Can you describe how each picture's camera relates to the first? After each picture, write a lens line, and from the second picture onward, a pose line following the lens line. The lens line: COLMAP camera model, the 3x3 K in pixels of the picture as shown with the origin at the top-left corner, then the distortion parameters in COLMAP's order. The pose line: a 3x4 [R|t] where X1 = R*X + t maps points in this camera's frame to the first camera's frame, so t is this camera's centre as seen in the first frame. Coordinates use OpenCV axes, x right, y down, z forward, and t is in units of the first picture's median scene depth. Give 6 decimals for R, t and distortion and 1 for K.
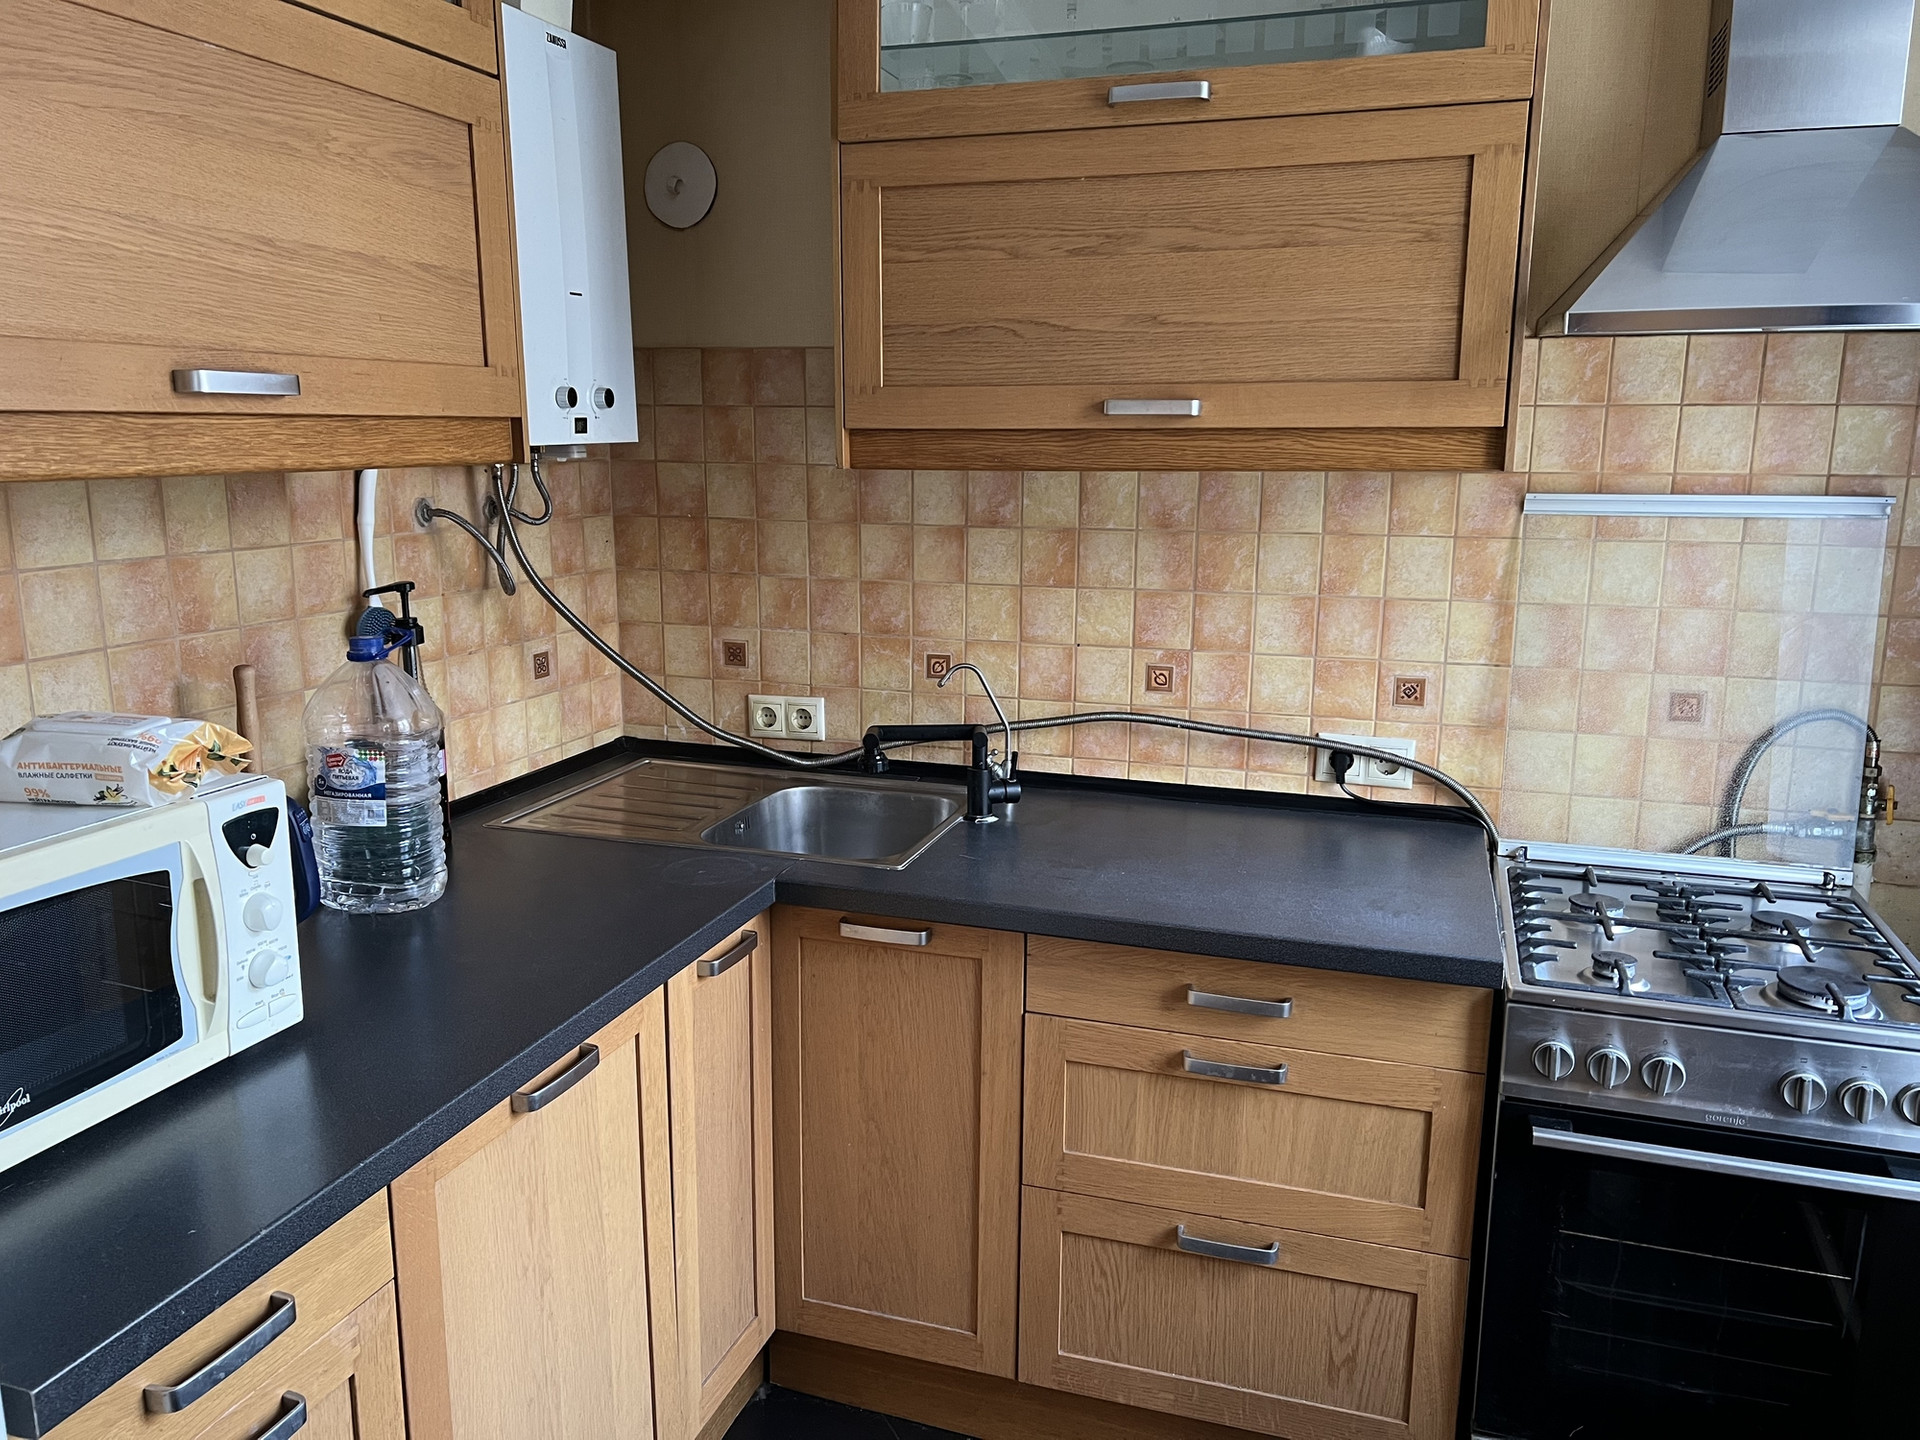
lens RADIAL K [[1427.9, 0, 950.7], [0, 1427.9, 733.9], [0, 0, 1]] dist [0.011974, -0.024446]
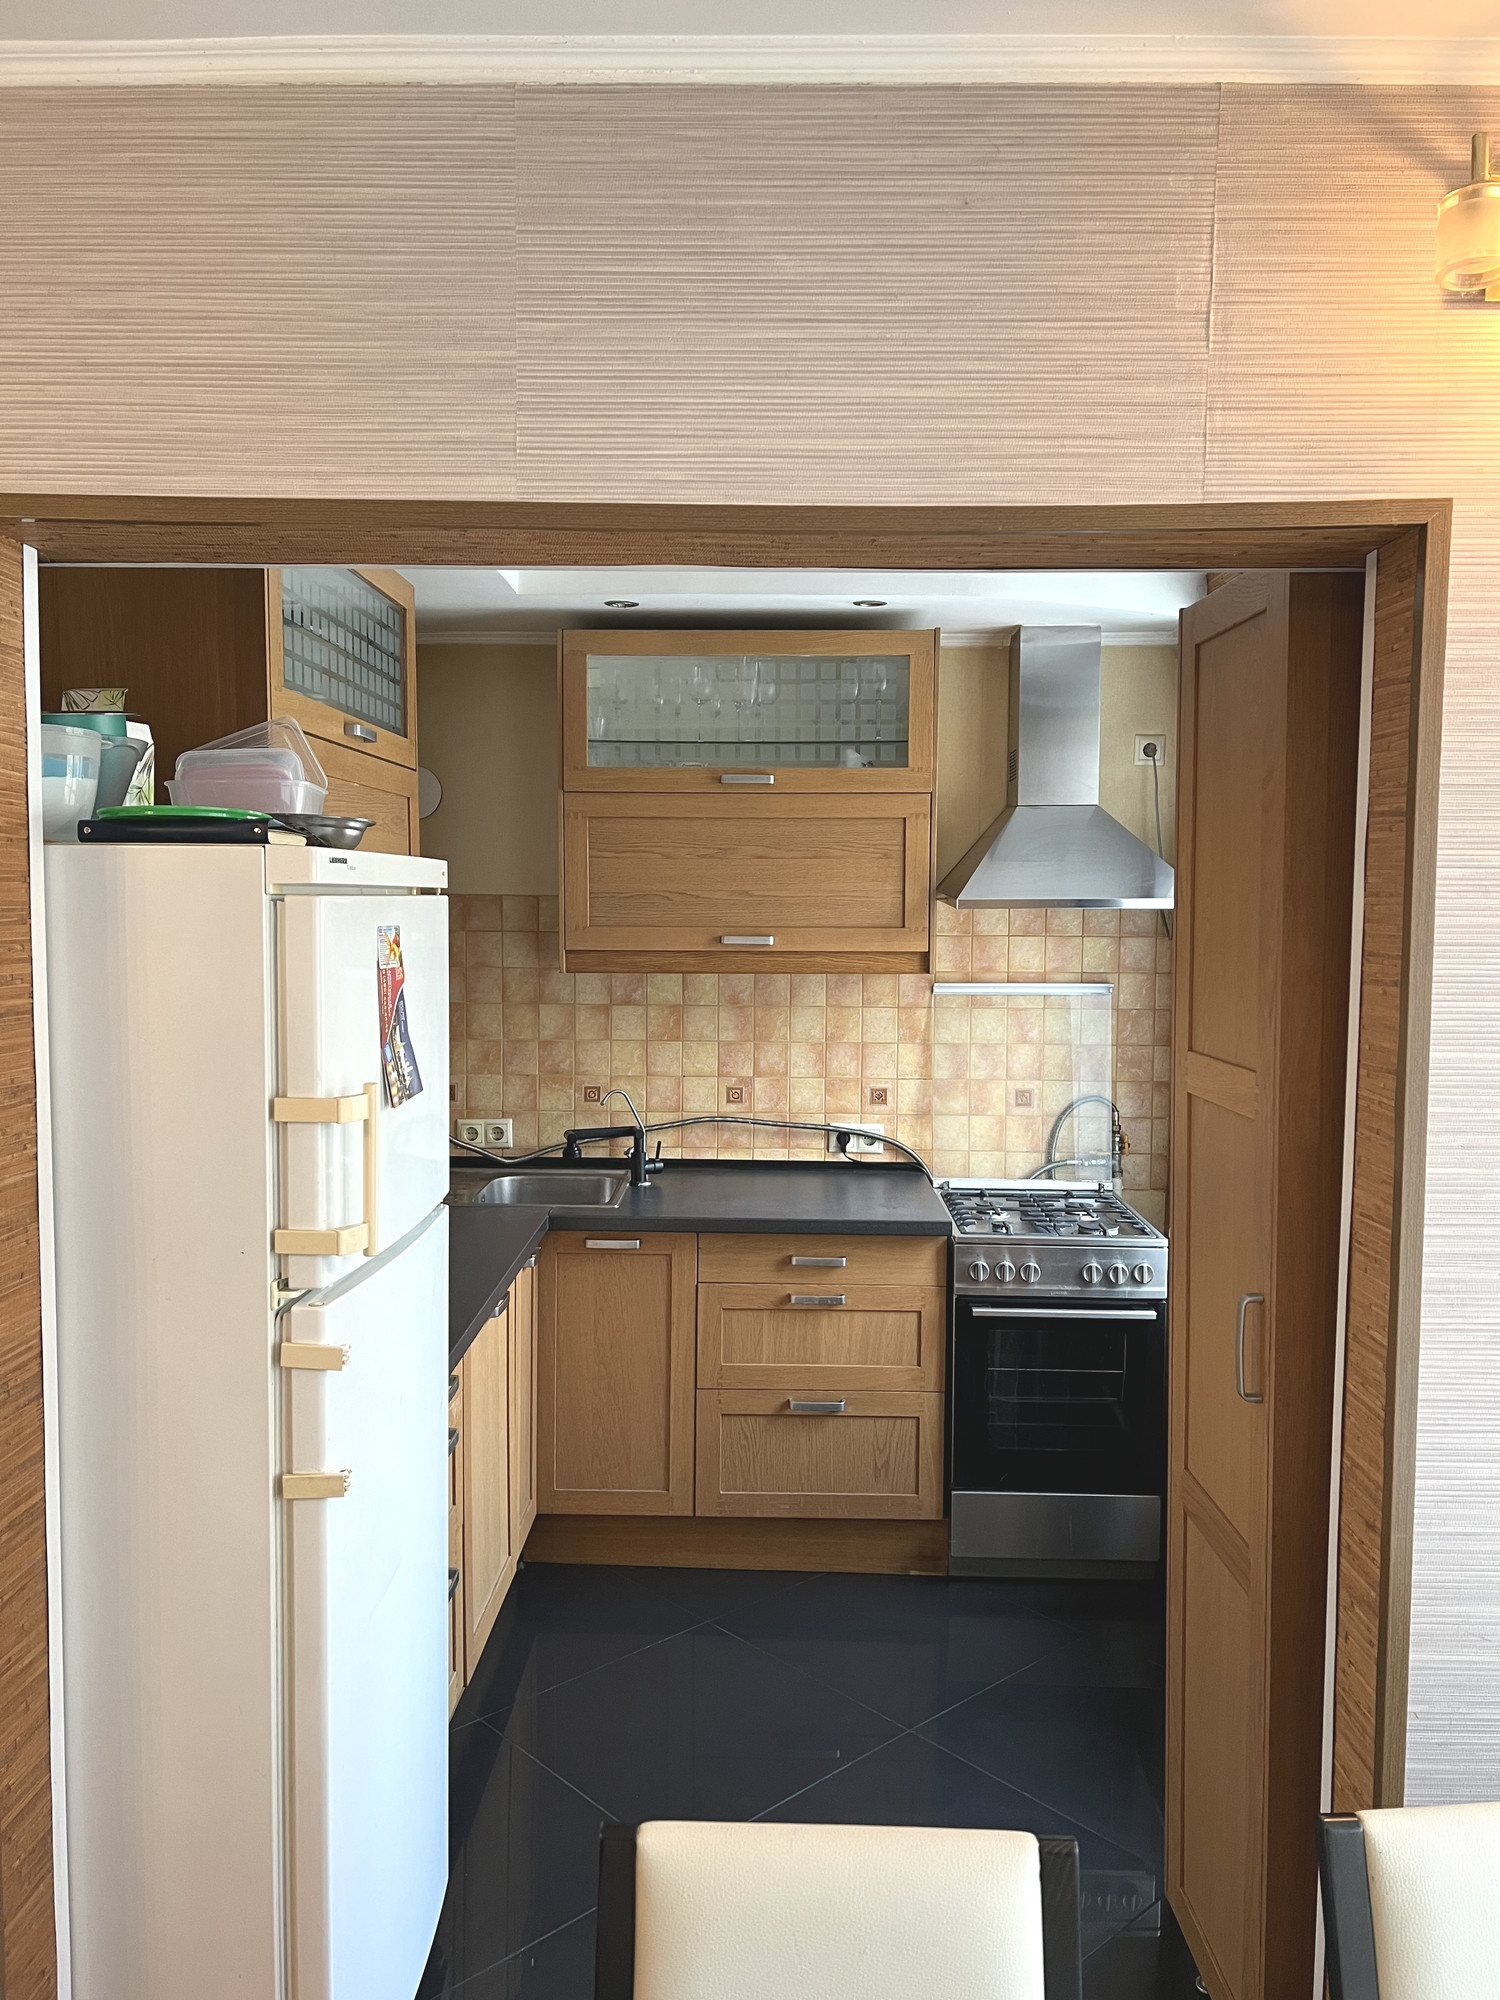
lens RADIAL K [[1487.3, 0, 749.6], [0, 1487.3, 989.6], [0, 0, 1]] dist [0.011974, -0.024446]
pose [[0.954525, -0.013564, 0.297821, -0.398326], [0.056792, 0.988945, -0.136979, 0.088306], [-0.292670, 0.147663, 0.944743, -0.739480]]
